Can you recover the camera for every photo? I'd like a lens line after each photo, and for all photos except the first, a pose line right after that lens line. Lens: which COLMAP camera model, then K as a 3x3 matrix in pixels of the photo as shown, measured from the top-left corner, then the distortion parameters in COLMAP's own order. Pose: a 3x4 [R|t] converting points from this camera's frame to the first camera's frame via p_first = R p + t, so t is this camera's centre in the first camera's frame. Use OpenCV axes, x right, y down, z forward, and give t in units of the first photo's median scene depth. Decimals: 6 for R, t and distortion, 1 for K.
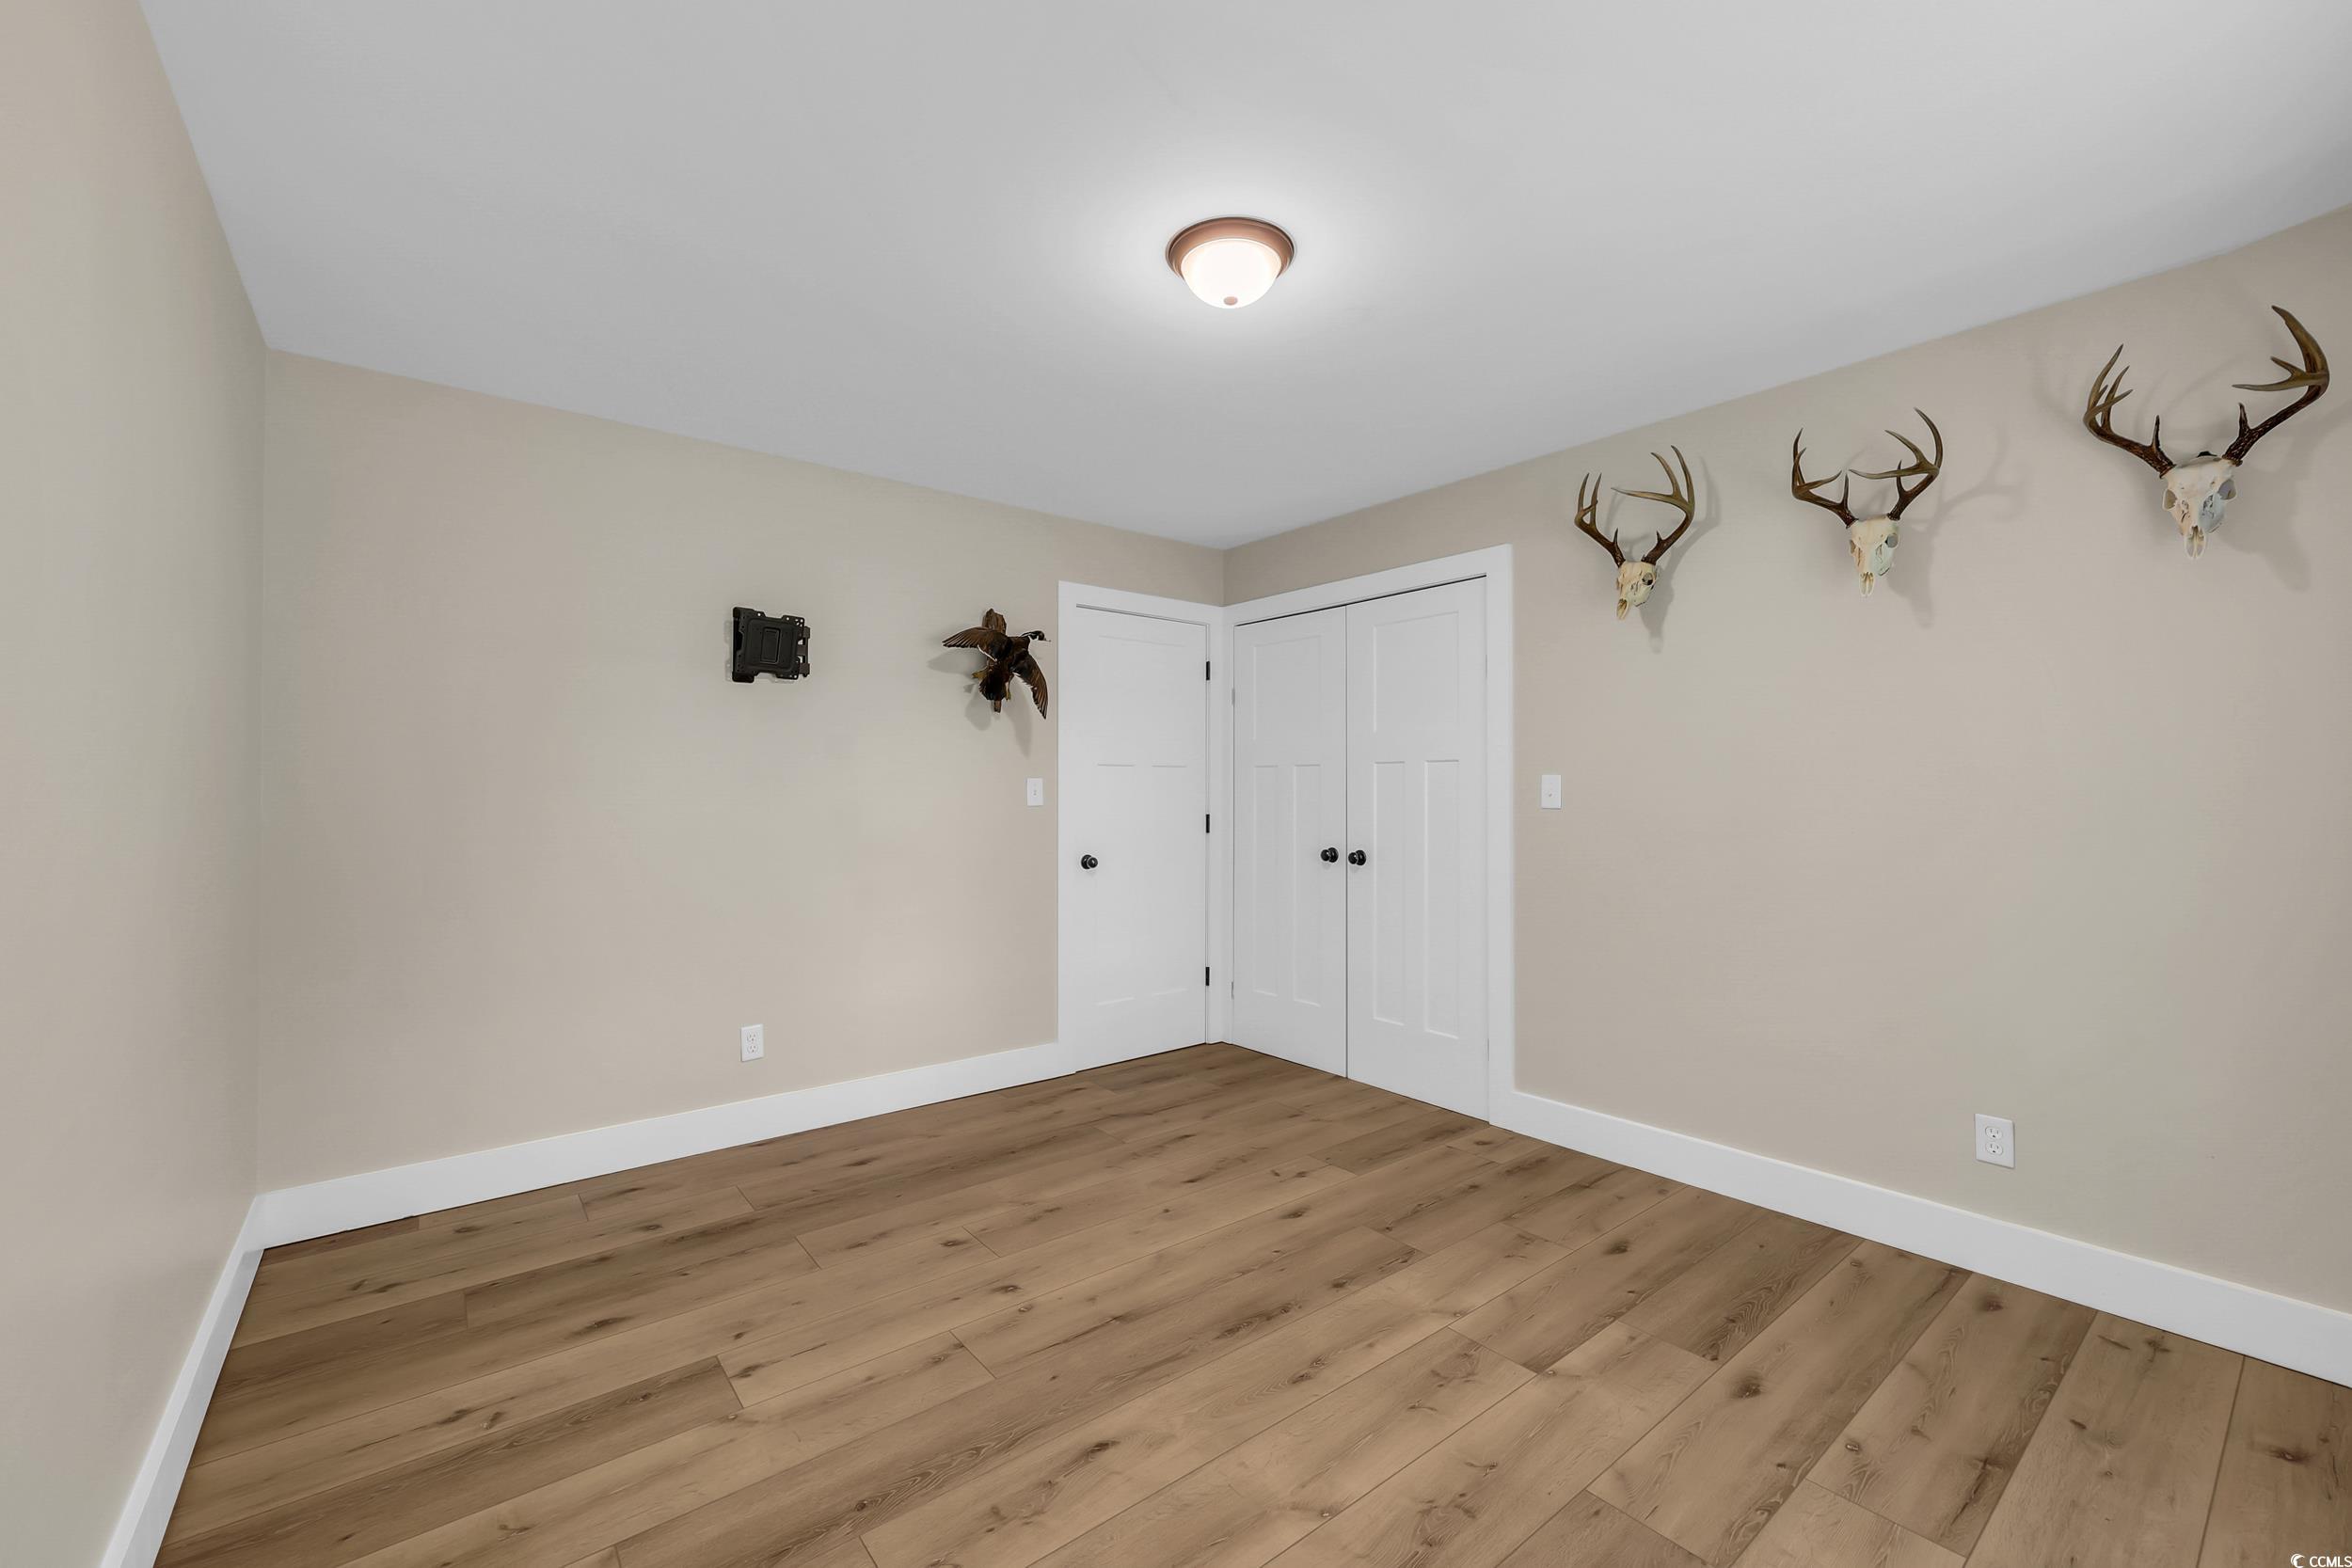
lens RADIAL K [[949.7, 0, 1171.6], [0, 949.7, 794.2], [0, 0, 1]] dist [-0.000009, 0.000025]
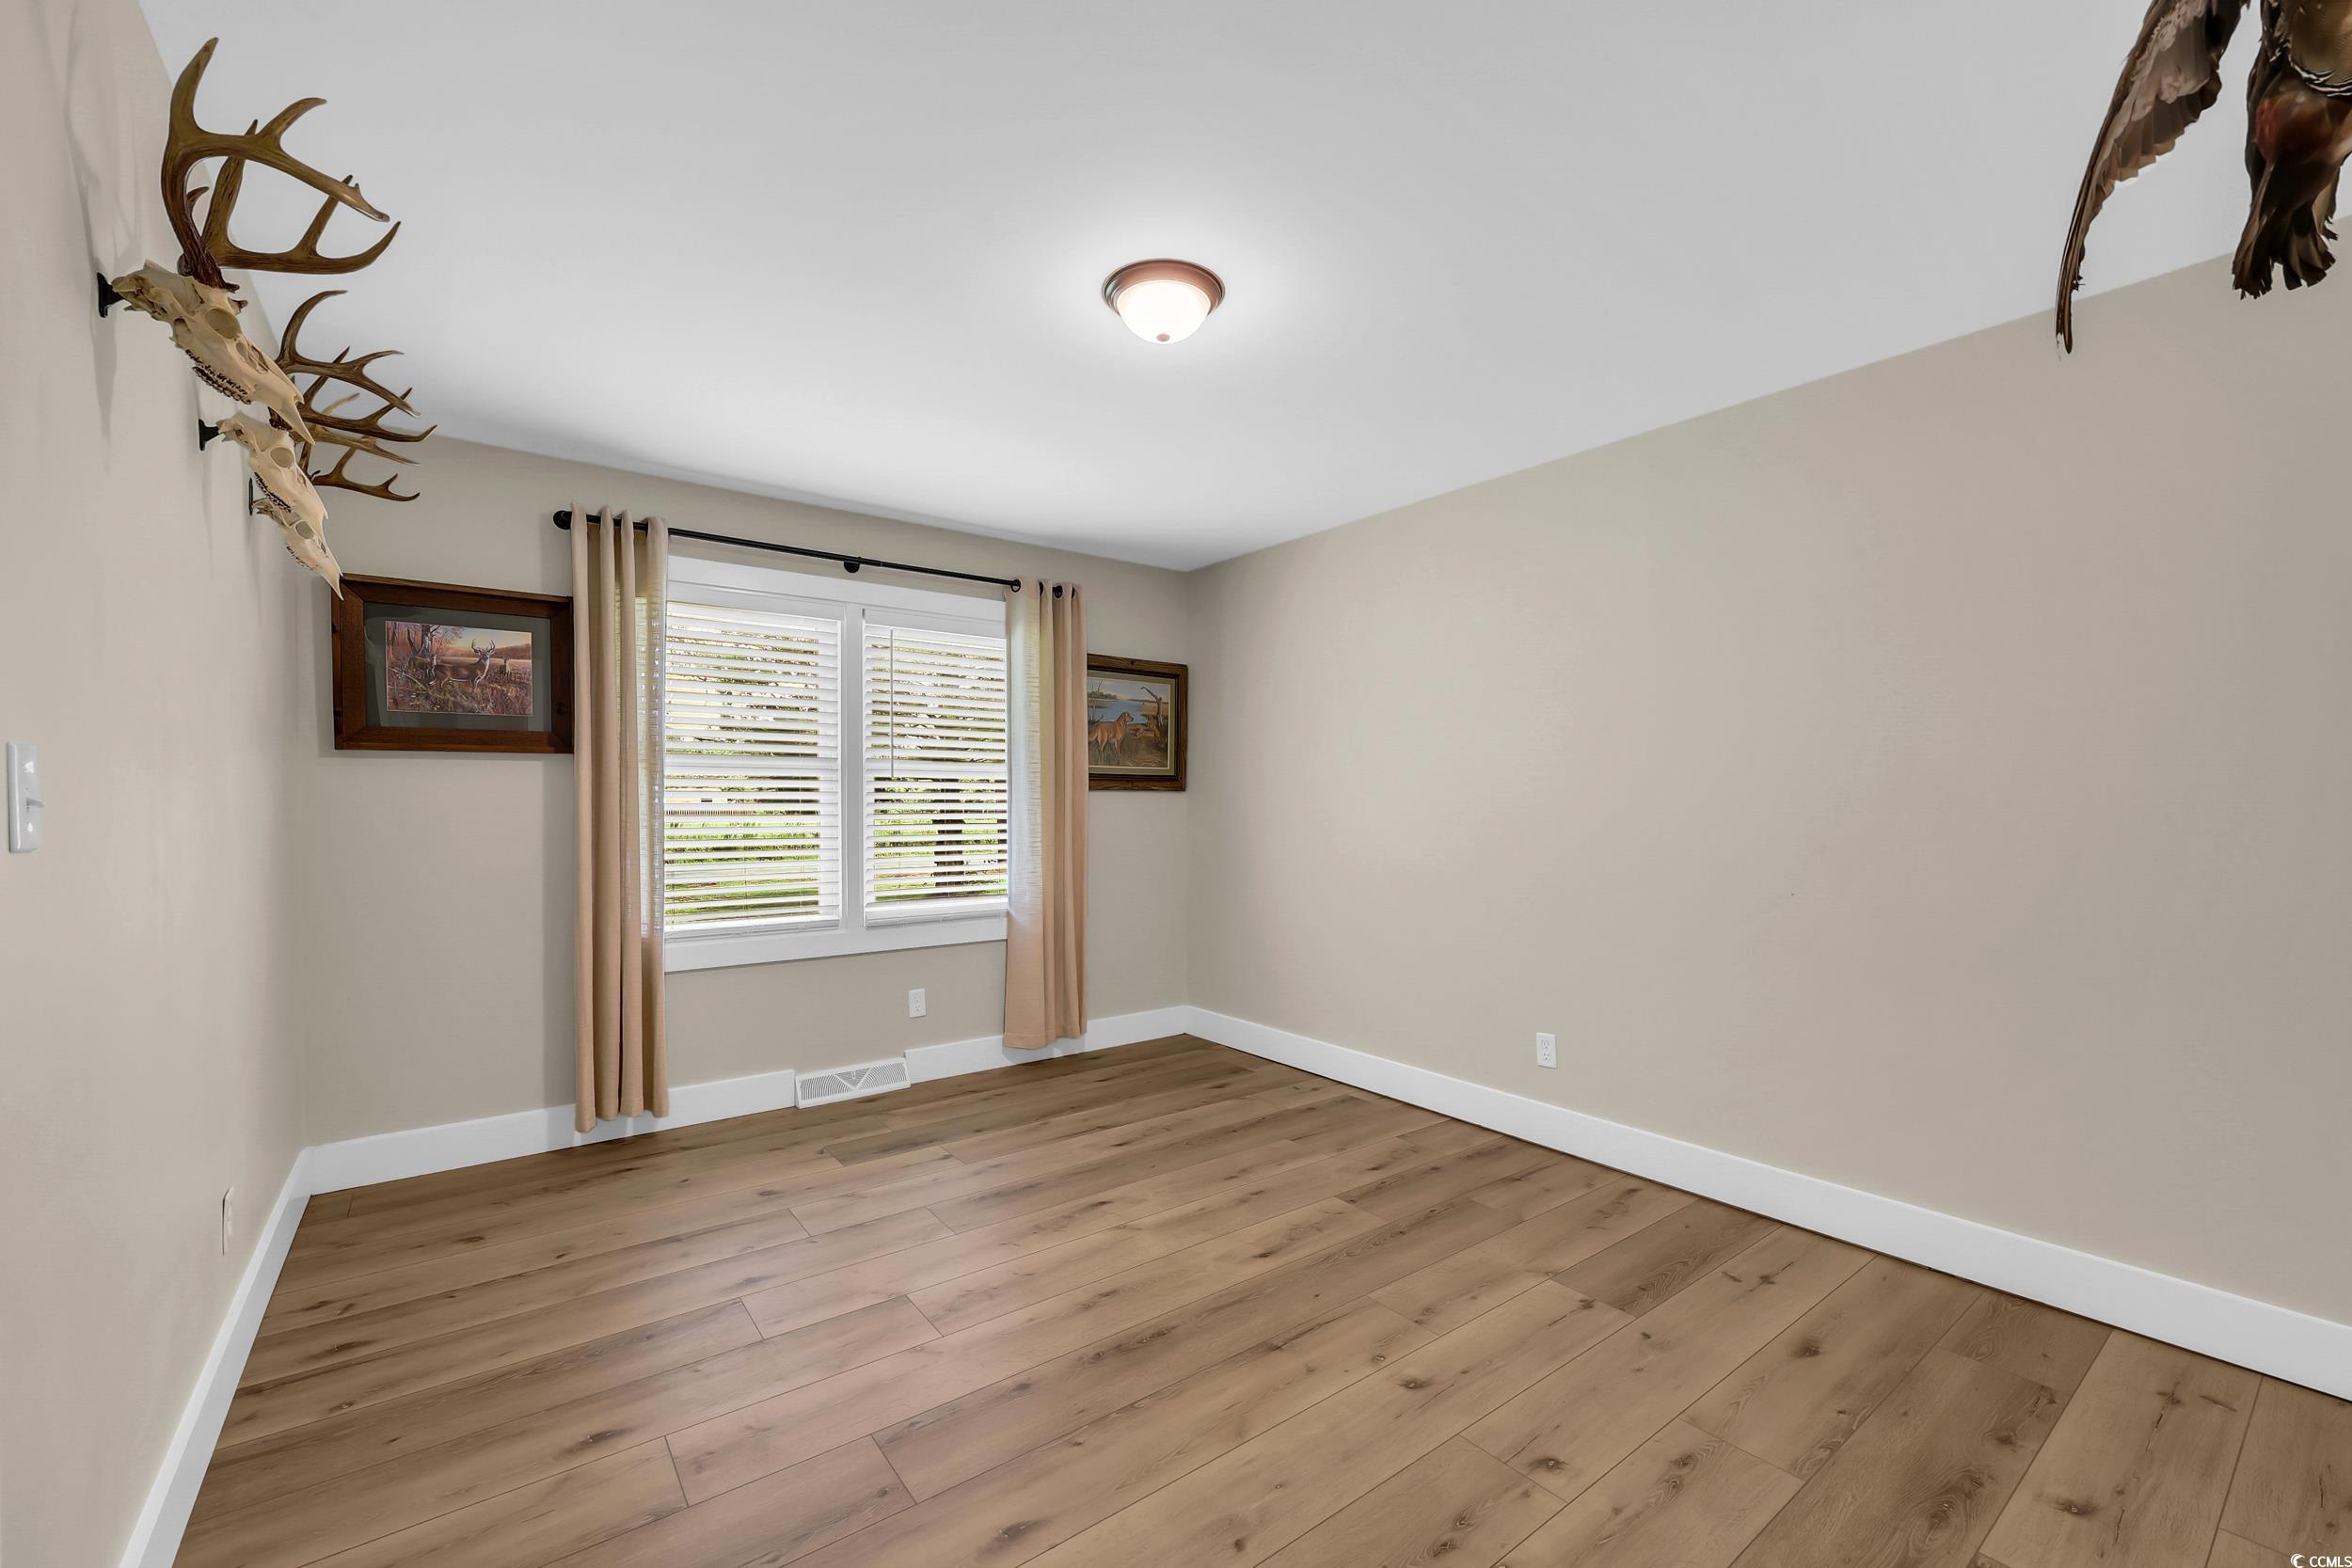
lens RADIAL K [[949.7, 0, 1171.6], [0, 949.7, 794.2], [0, 0, 1]] dist [-0.000009, 0.000025]
pose [[-0.999816, -0.000365, 0.019156, 0.030706], [-0.000384, 0.999999, -0.000978, -0.006497], [-0.019155, -0.000985, -0.999816, 1.952929]]
